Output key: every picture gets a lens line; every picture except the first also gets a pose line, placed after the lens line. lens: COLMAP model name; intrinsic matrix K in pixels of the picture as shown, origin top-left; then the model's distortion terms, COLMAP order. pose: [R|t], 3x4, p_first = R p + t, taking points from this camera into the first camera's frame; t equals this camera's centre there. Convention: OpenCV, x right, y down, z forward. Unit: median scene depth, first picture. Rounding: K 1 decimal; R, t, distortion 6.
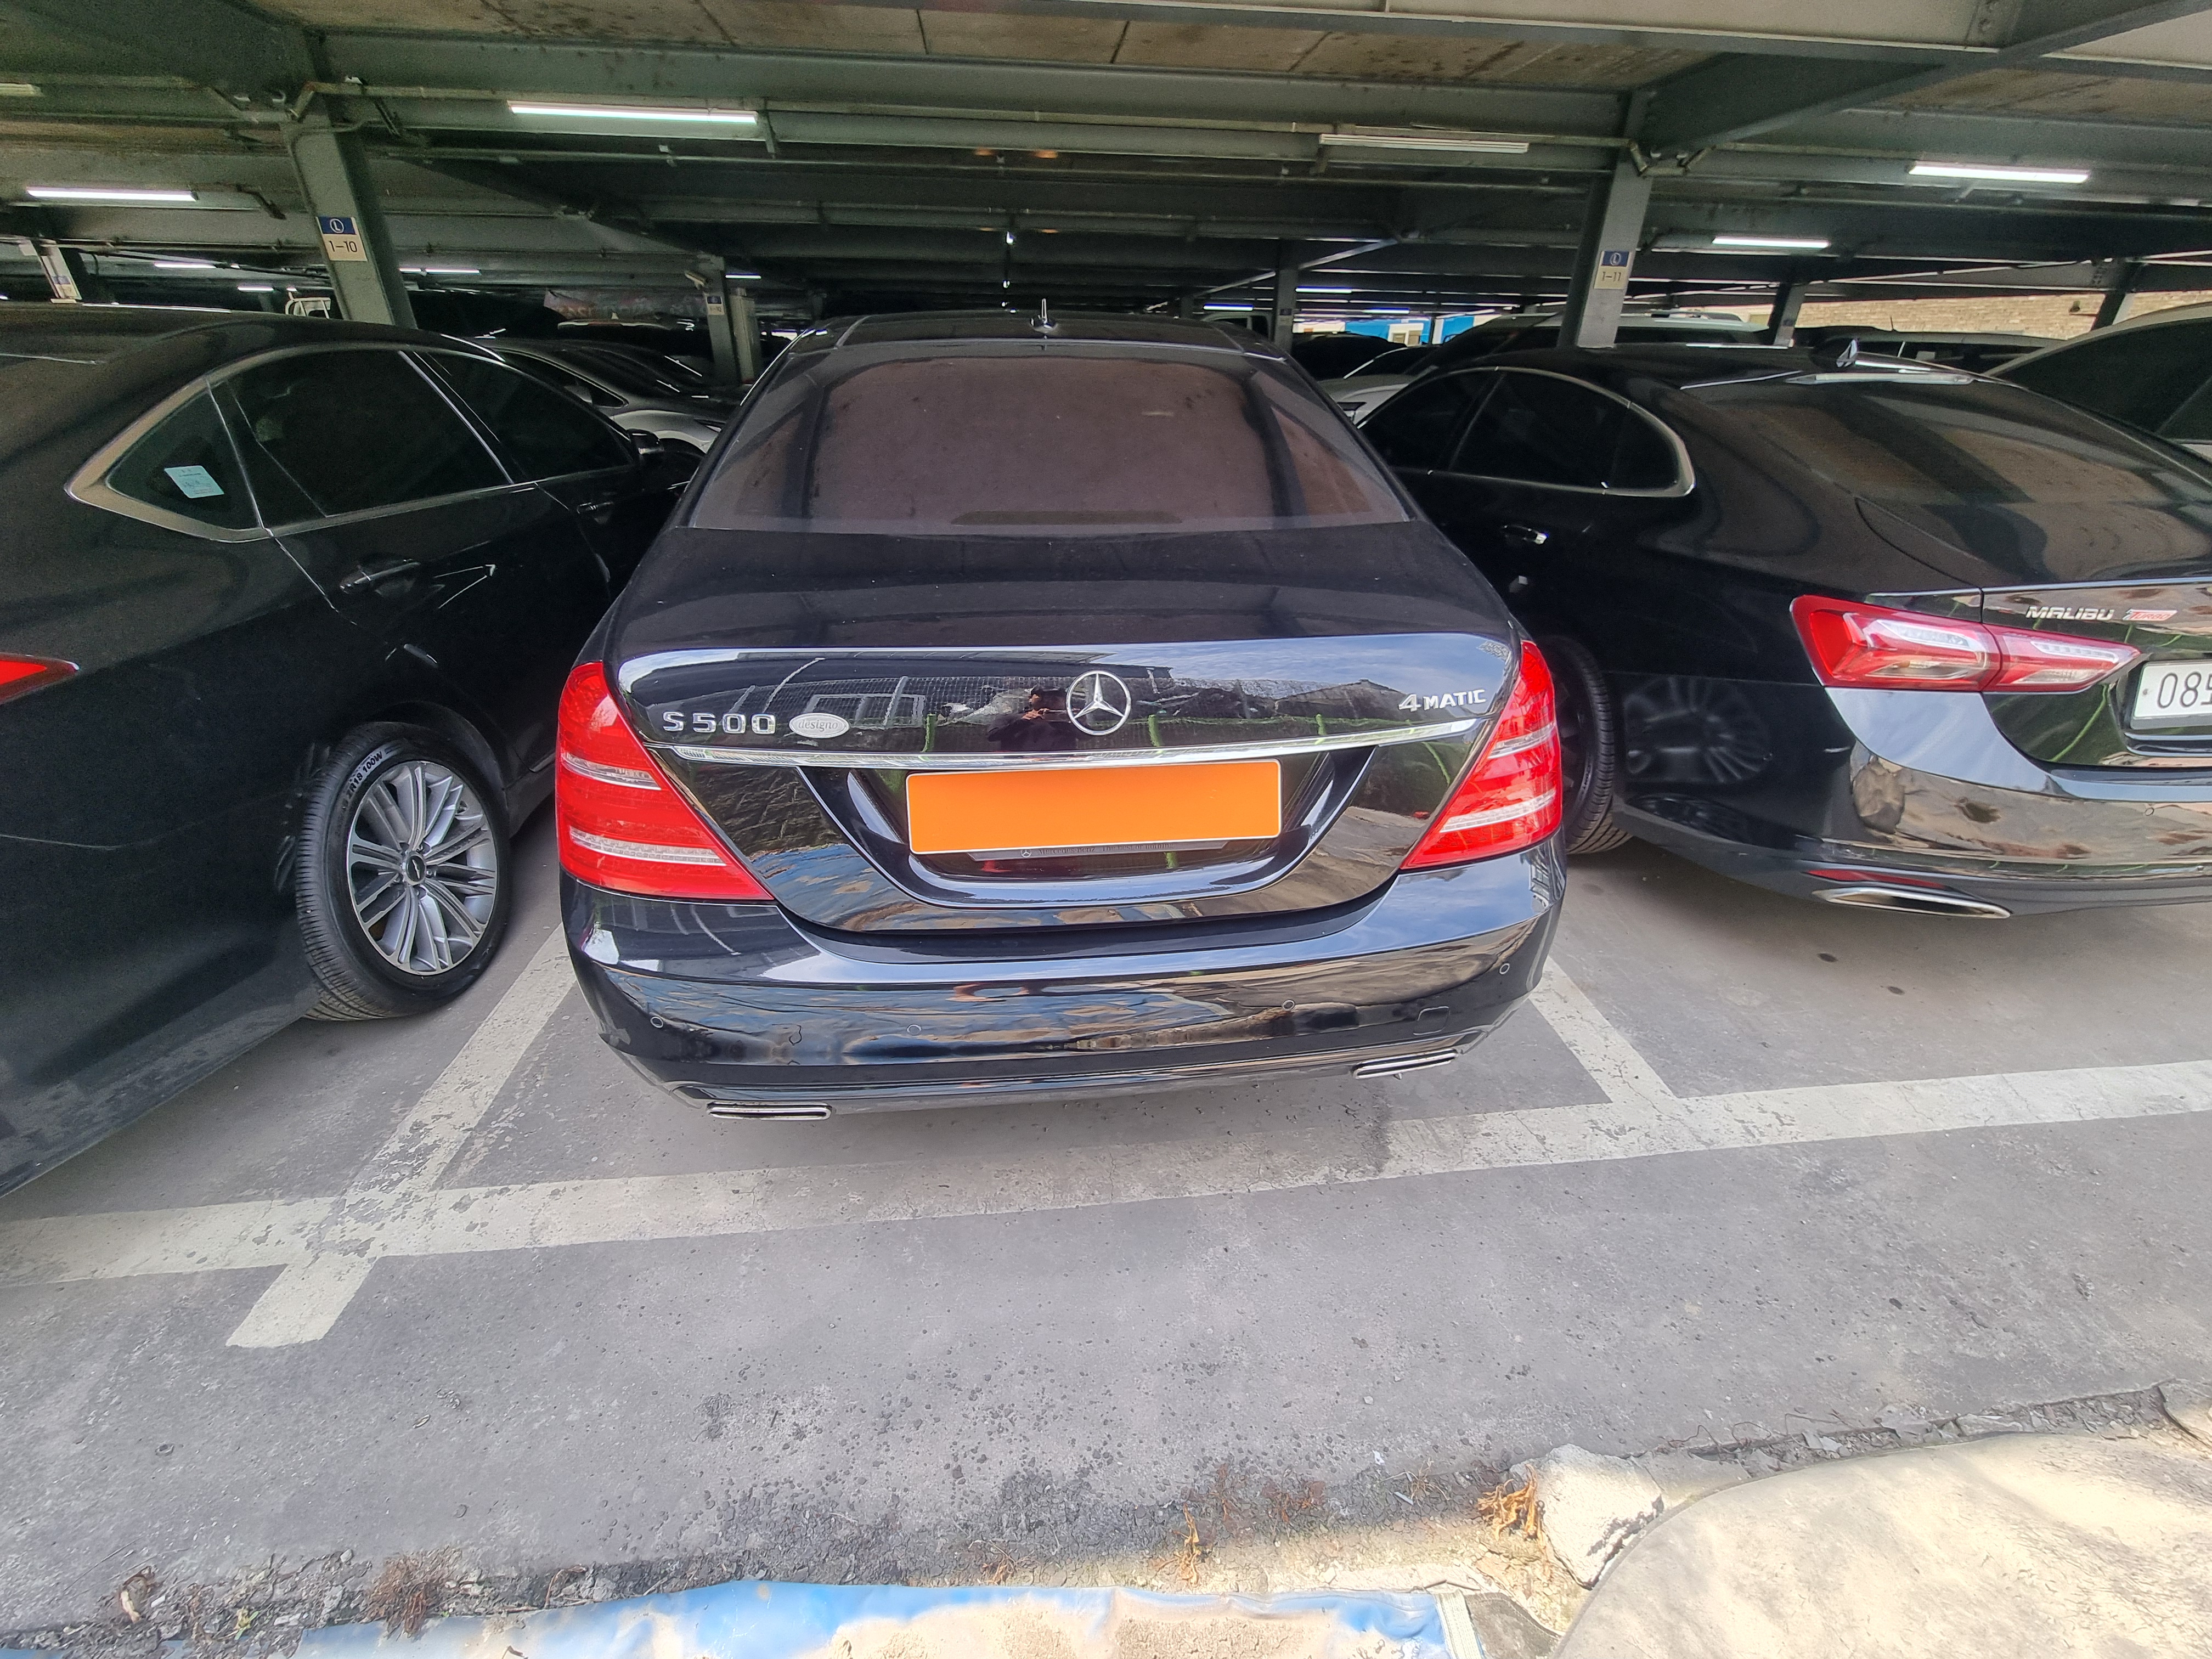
lens RADIAL K [[906.3, 0, 1114.5], [0, 906.3, 834.6], [0, 0, 1]] dist [-0.004520, 0.000335]
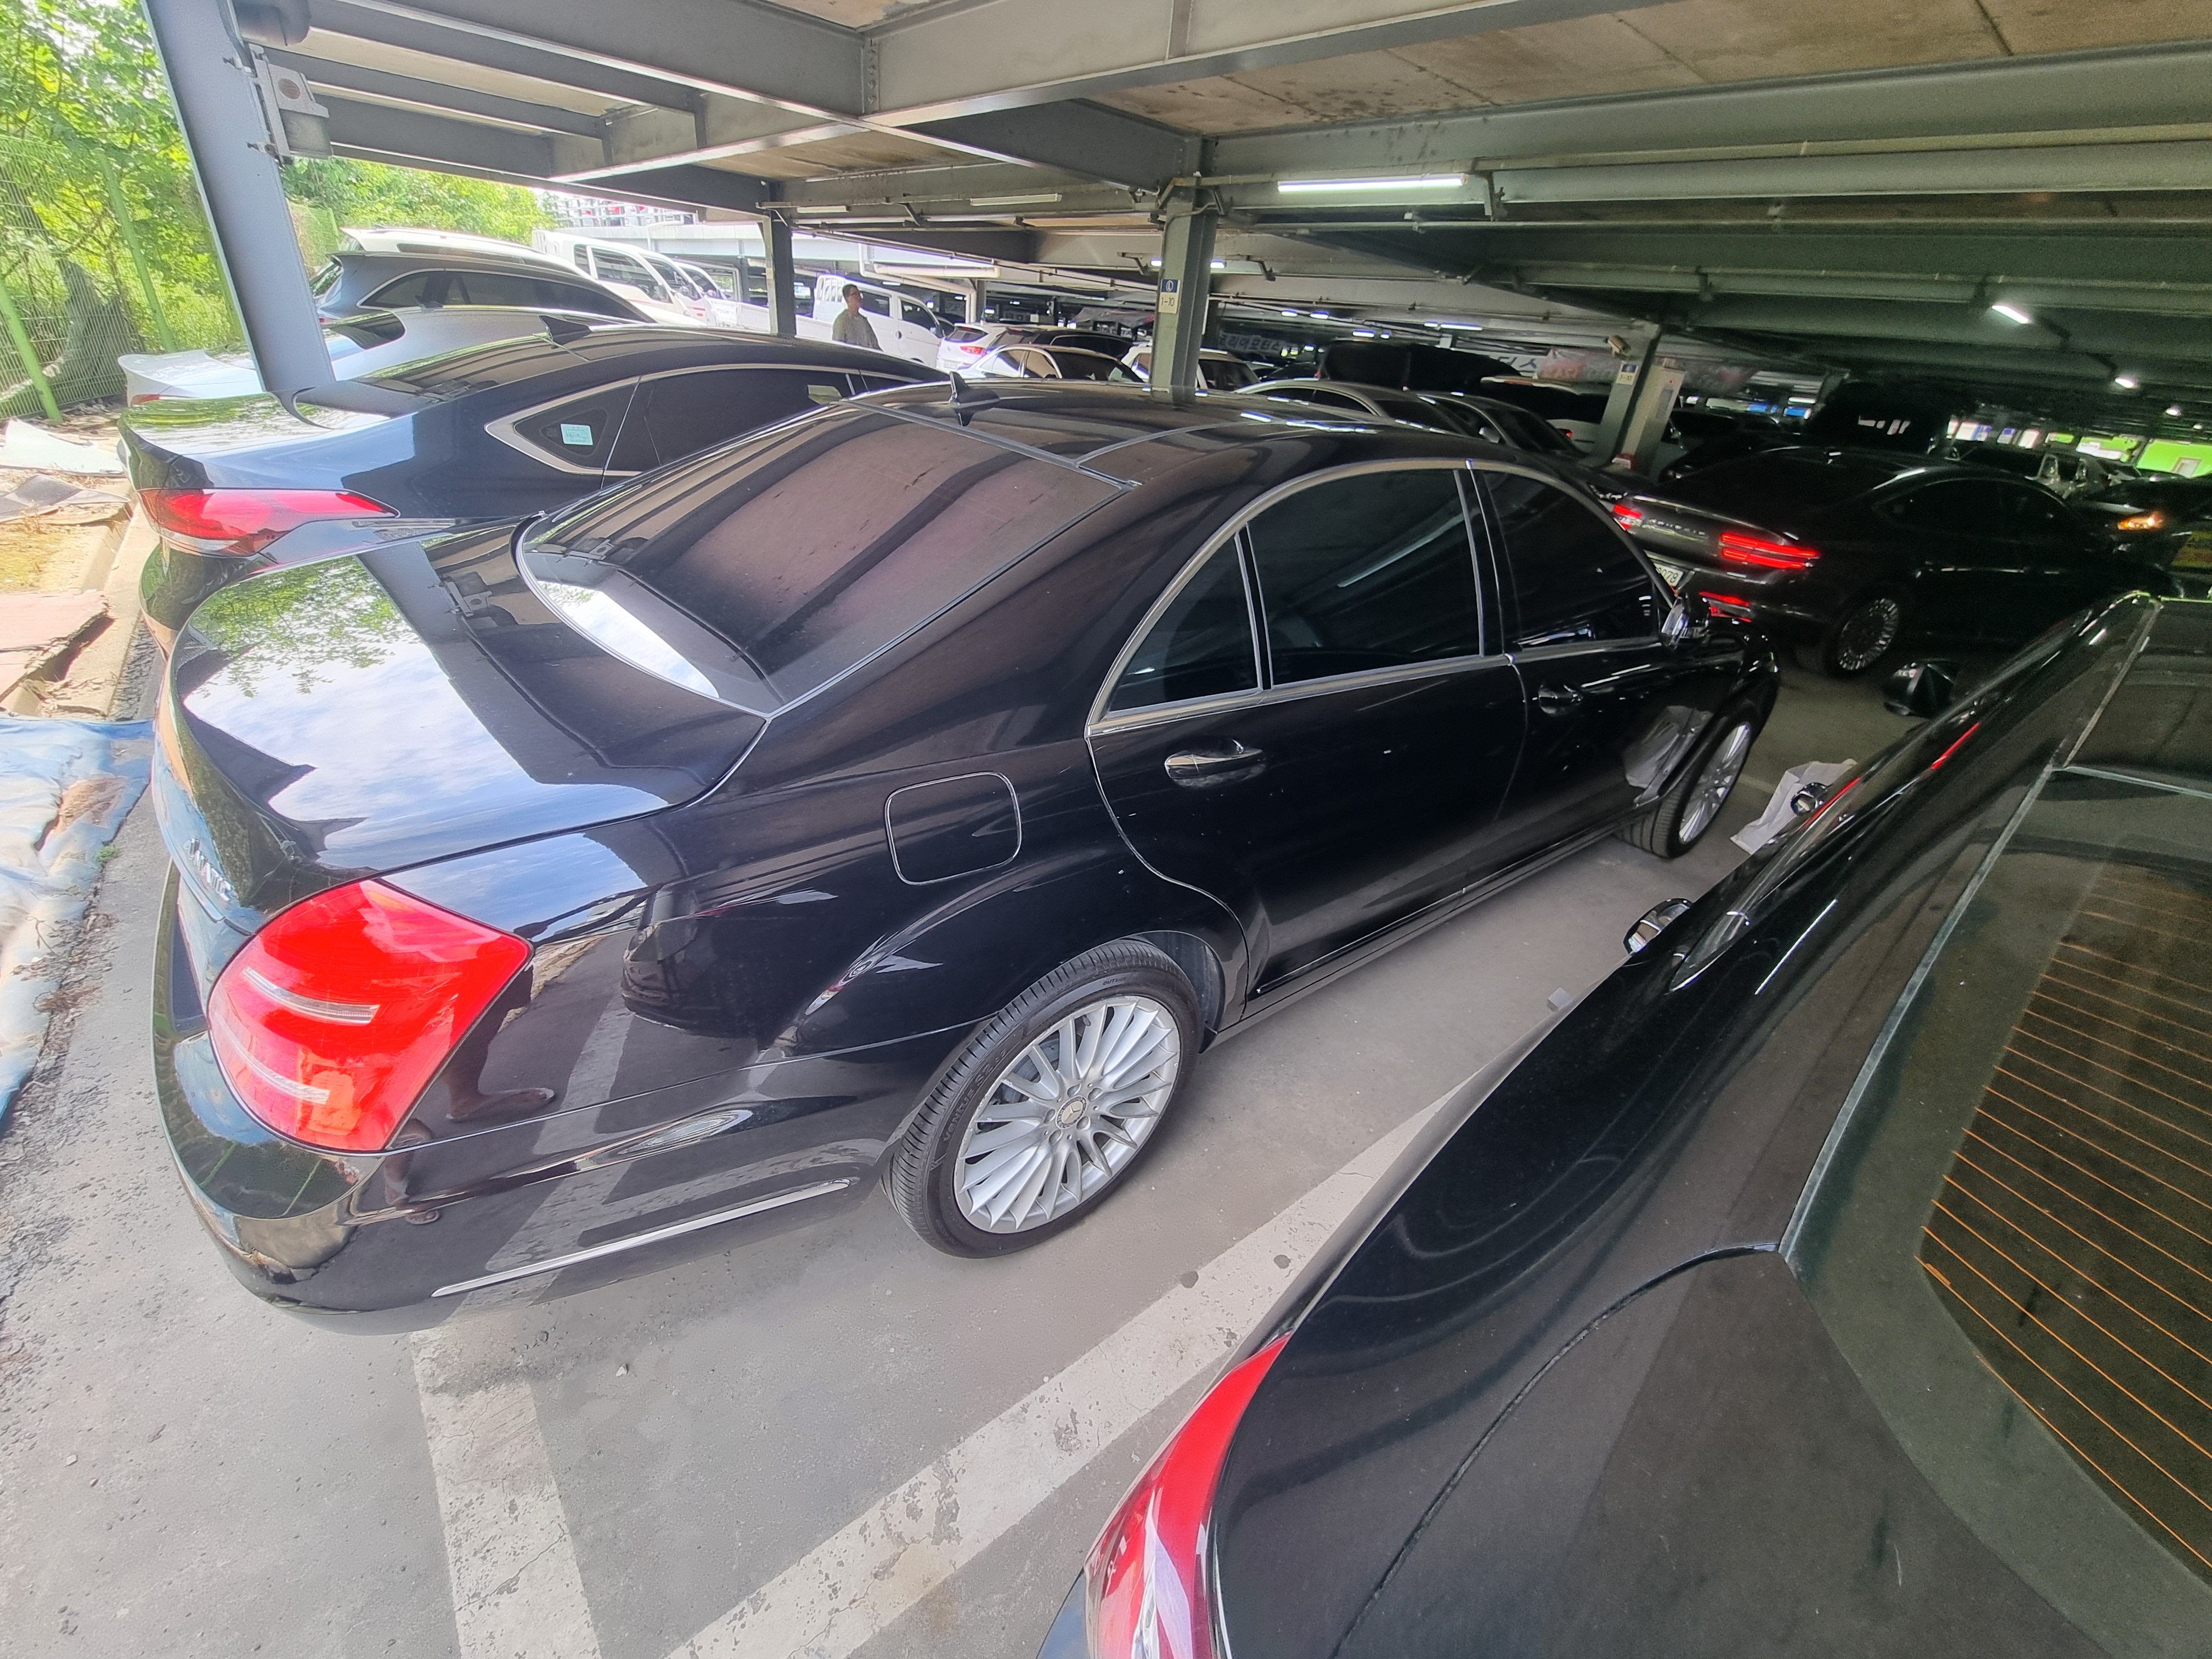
lens RADIAL K [[906.3, 0, 1109.0], [0, 906.3, 833.8], [0, 0, 1]] dist [-0.004520, 0.000335]
pose [[0.536911, 0.442130, -0.718503, 0.375203], [-0.478888, 0.860884, 0.171889, -0.192204], [0.694545, 0.251794, 0.673949, 0.279905]]
